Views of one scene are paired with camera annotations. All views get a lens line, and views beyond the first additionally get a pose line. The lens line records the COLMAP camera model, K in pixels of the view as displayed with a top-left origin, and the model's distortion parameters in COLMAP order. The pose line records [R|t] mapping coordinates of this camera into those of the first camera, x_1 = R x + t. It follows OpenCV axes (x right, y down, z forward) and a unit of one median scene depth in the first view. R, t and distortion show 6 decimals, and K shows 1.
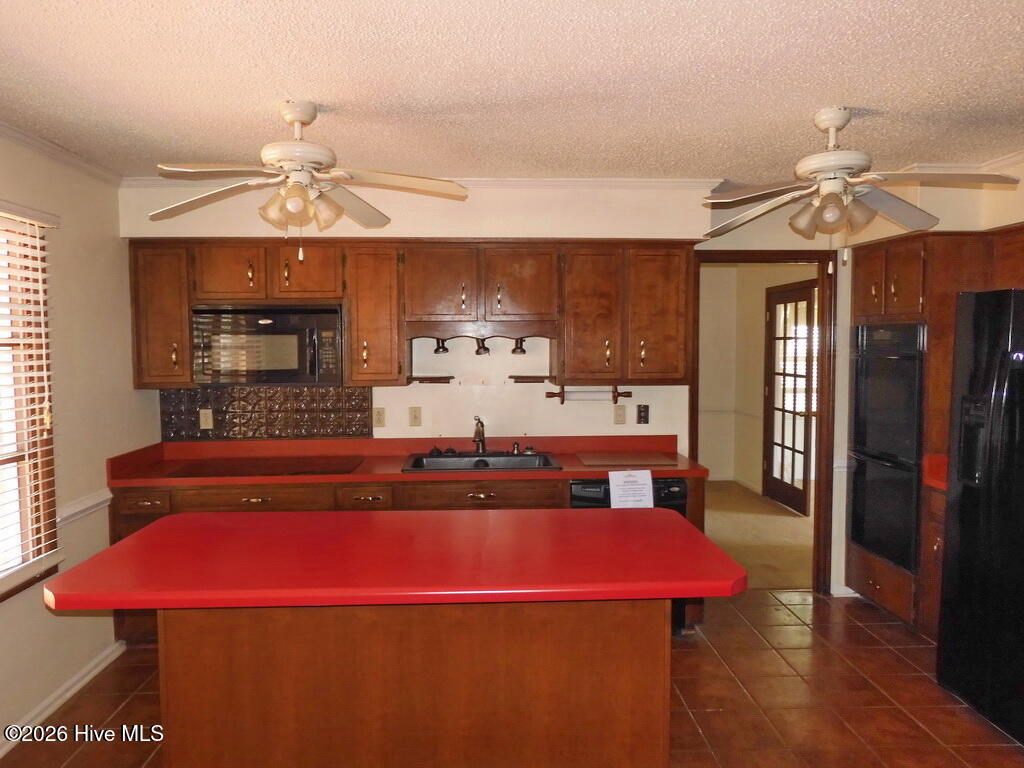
lens RADIAL K [[721.8, 0, 512.0], [0, 721.8, 384.0], [0, 0, 1]] dist [0.005520, 0.003298]
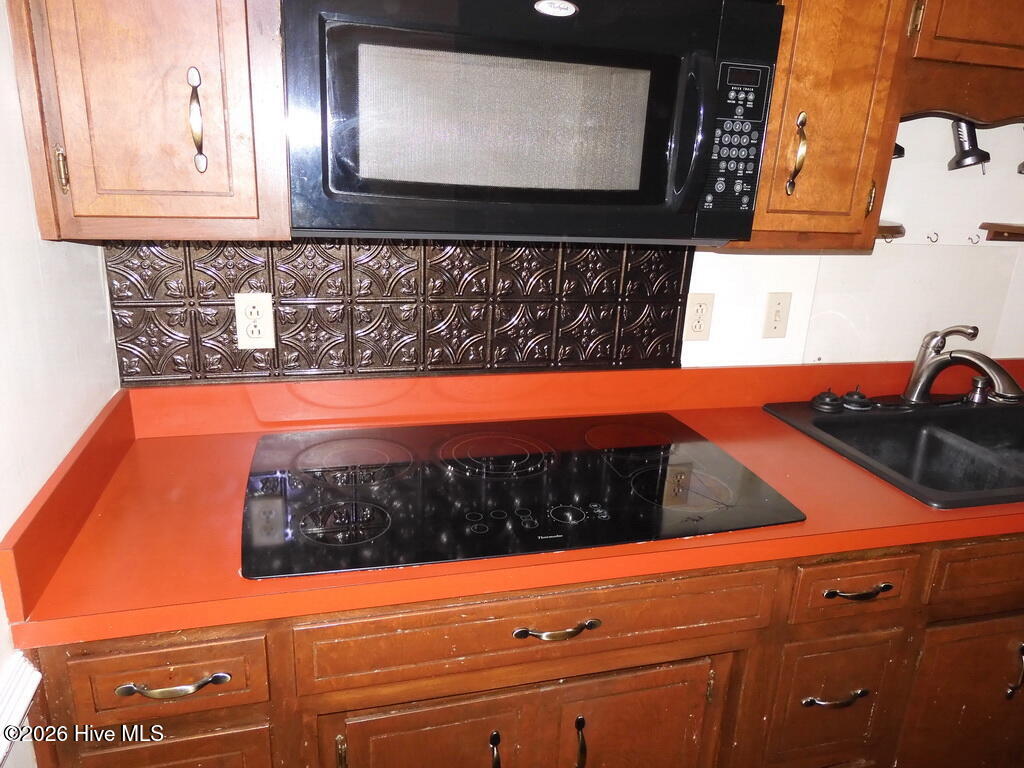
lens RADIAL K [[721.8, 0, 512.0], [0, 721.8, 384.0], [0, 0, 1]] dist [0.005520, 0.003298]
pose [[0.975603, -0.012063, 0.219211, -0.386842], [-0.044520, 0.966874, 0.251342, -0.015114], [-0.214982, -0.254969, 0.942748, 0.652172]]
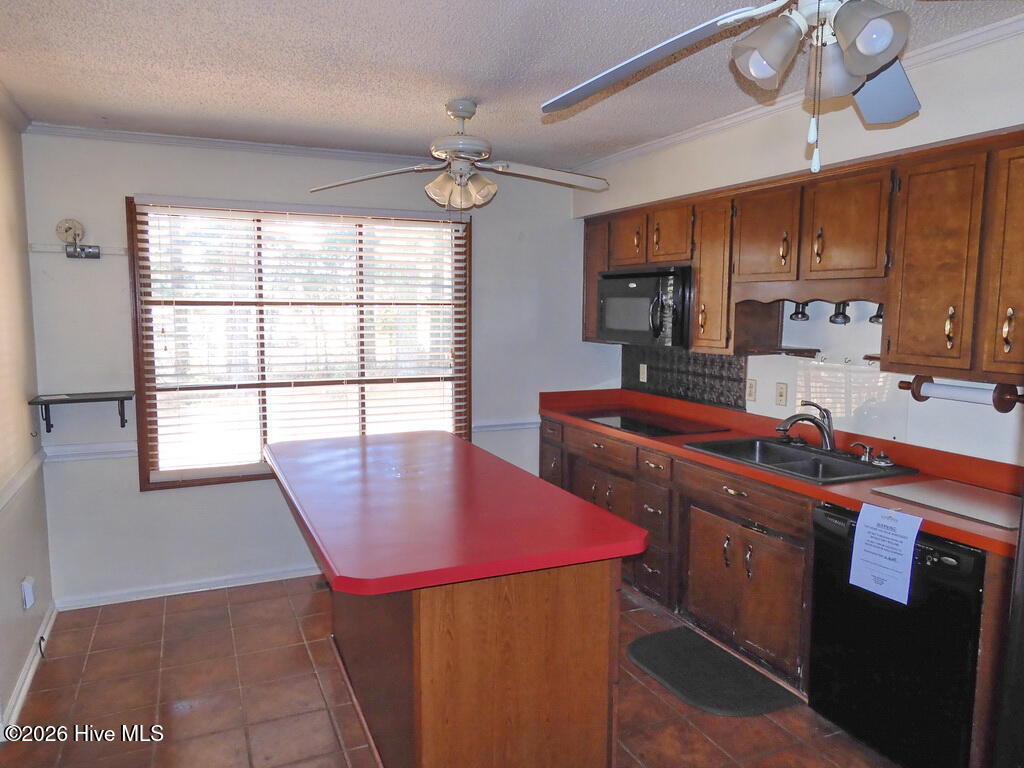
lens RADIAL K [[721.8, 0, 512.0], [0, 721.8, 384.0], [0, 0, 1]] dist [0.005520, 0.003298]
pose [[0.370009, 0.108182, -0.922708, 0.550409], [-0.065936, 0.993750, 0.090071, -0.023195], [0.926685, 0.027512, 0.374830, 0.398688]]
